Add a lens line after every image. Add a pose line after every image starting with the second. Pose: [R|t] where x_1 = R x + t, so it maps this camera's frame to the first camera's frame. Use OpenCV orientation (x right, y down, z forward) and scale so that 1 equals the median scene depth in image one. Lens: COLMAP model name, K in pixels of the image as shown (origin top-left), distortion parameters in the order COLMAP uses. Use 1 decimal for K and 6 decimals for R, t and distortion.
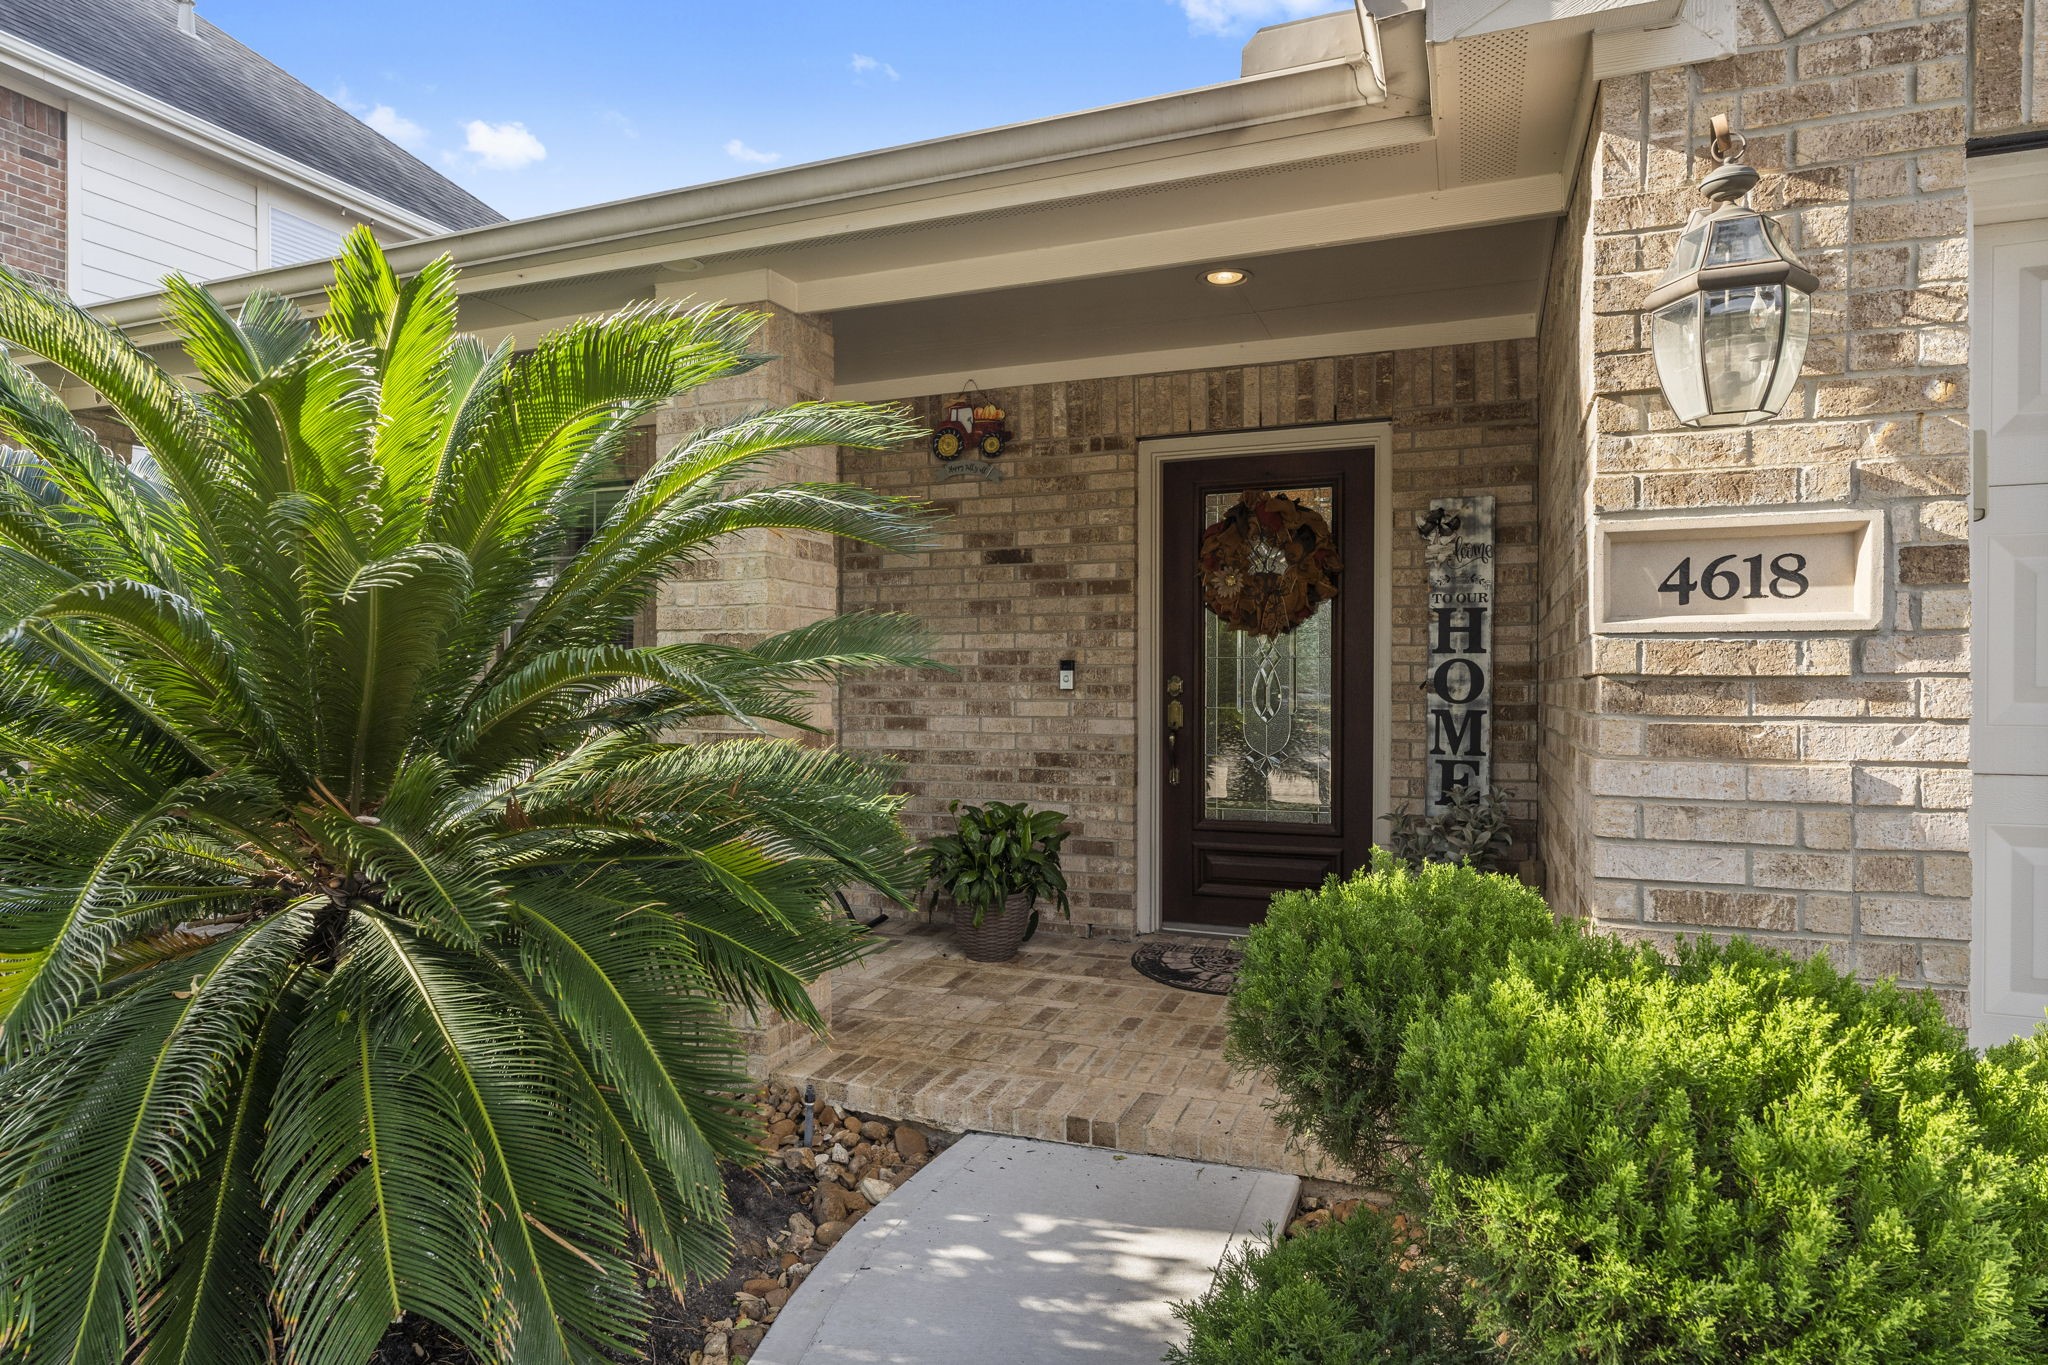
lens RADIAL K [[1146.5, 0, 1037.7], [0, 1146.5, 695.9], [0, 0, 1]] dist [-0.003558, 0.000983]
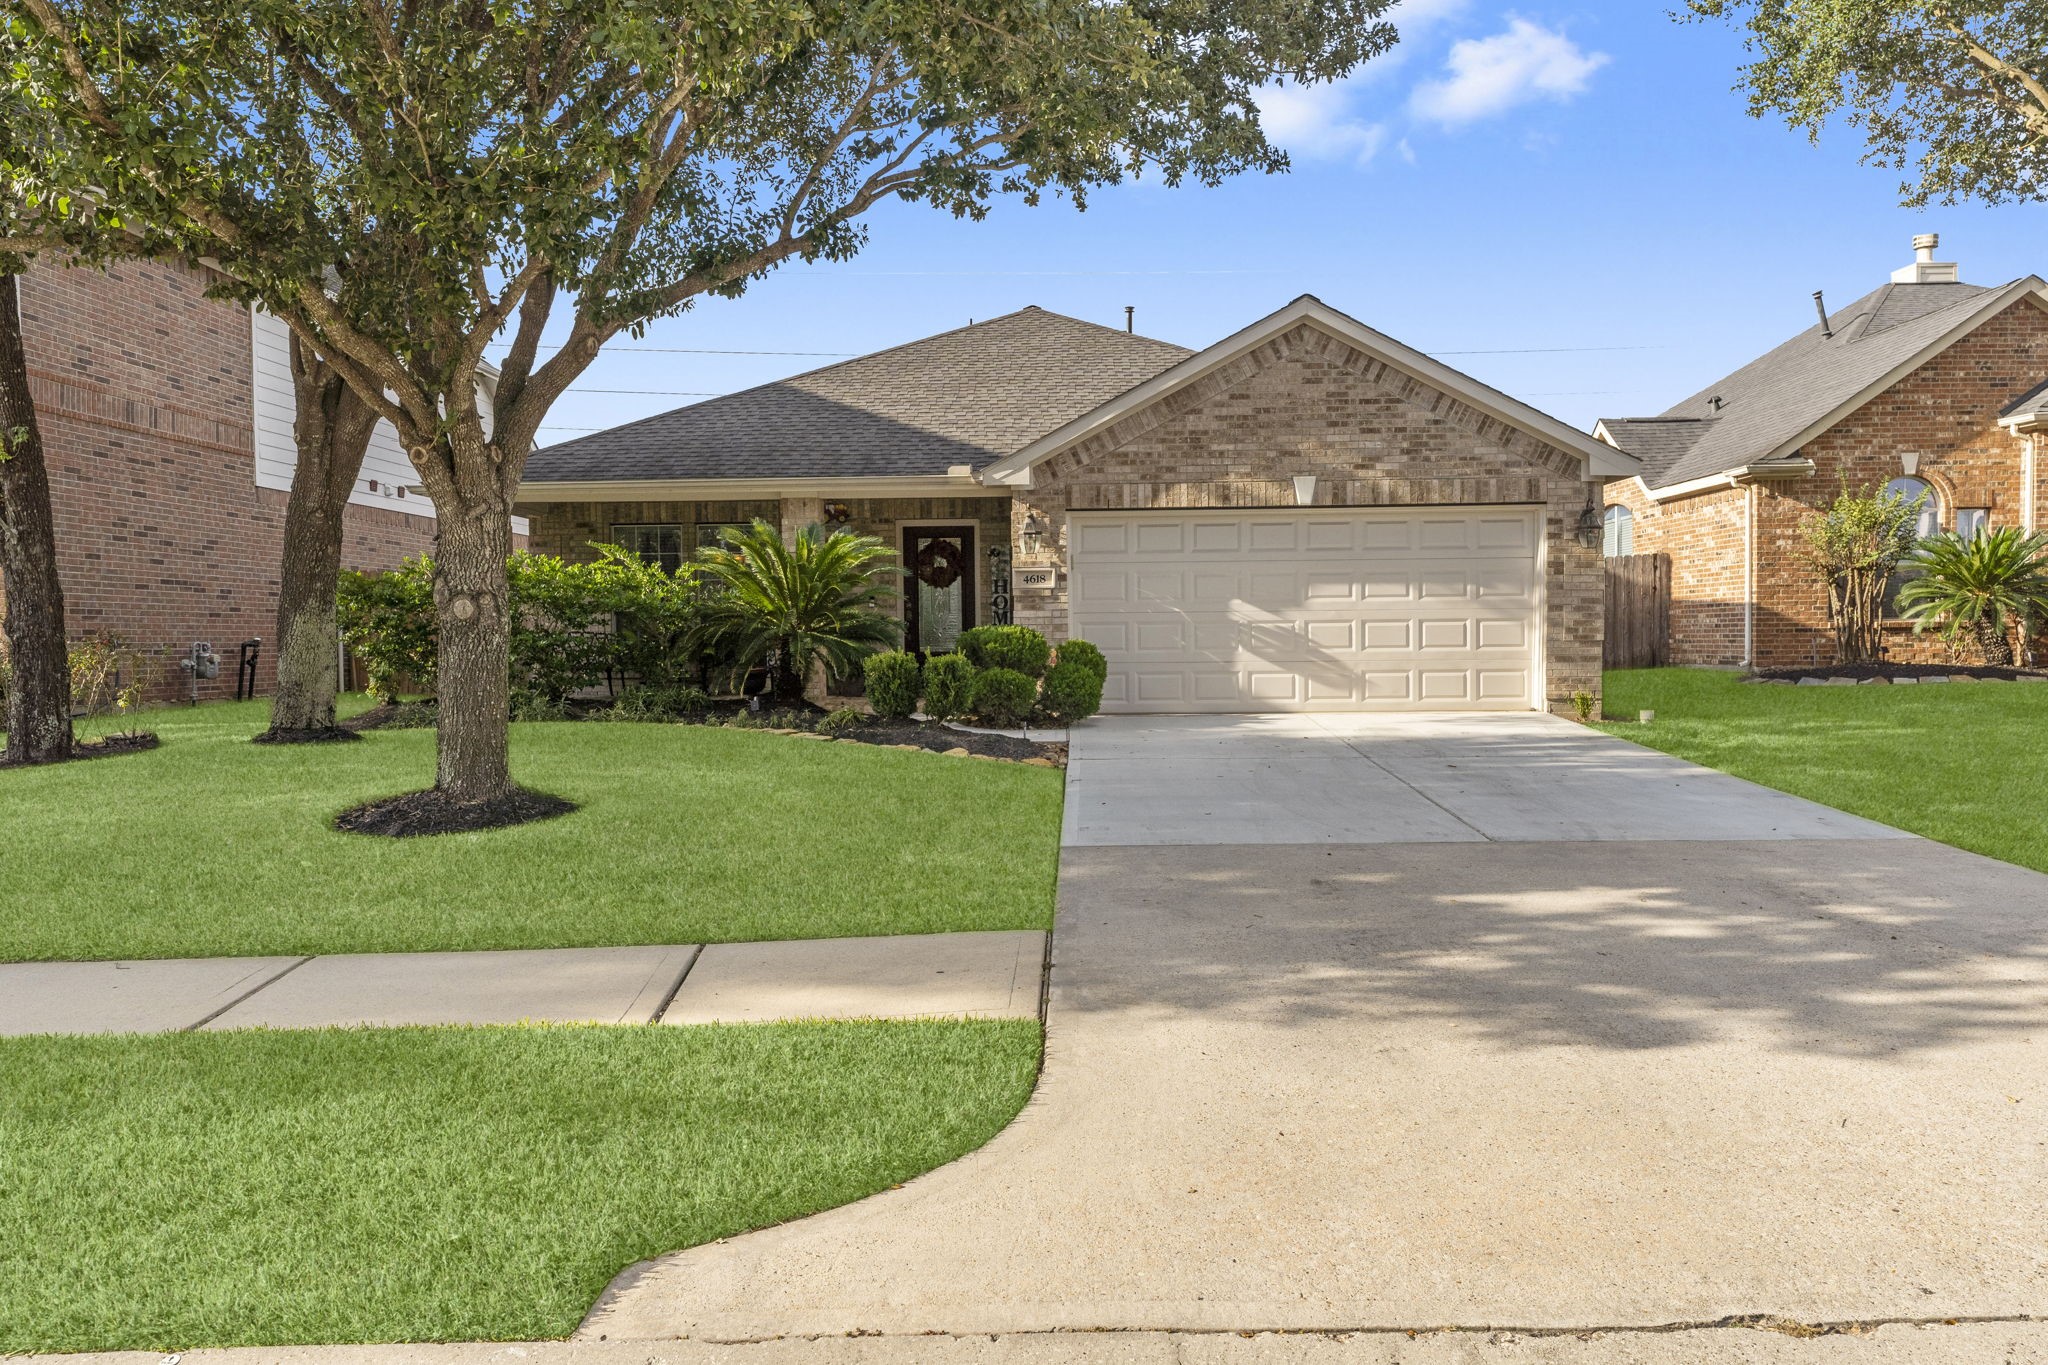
lens RADIAL K [[1371.8, 0, 1059.2], [0, 1371.8, 712.3], [0, 0, 1]] dist [-0.001165, 0.003296]
pose [[0.940617, -0.028262, 0.338292, -0.700353], [0.014658, 0.998980, 0.042703, 0.117879], [-0.339153, -0.035209, 0.940072, -2.379659]]
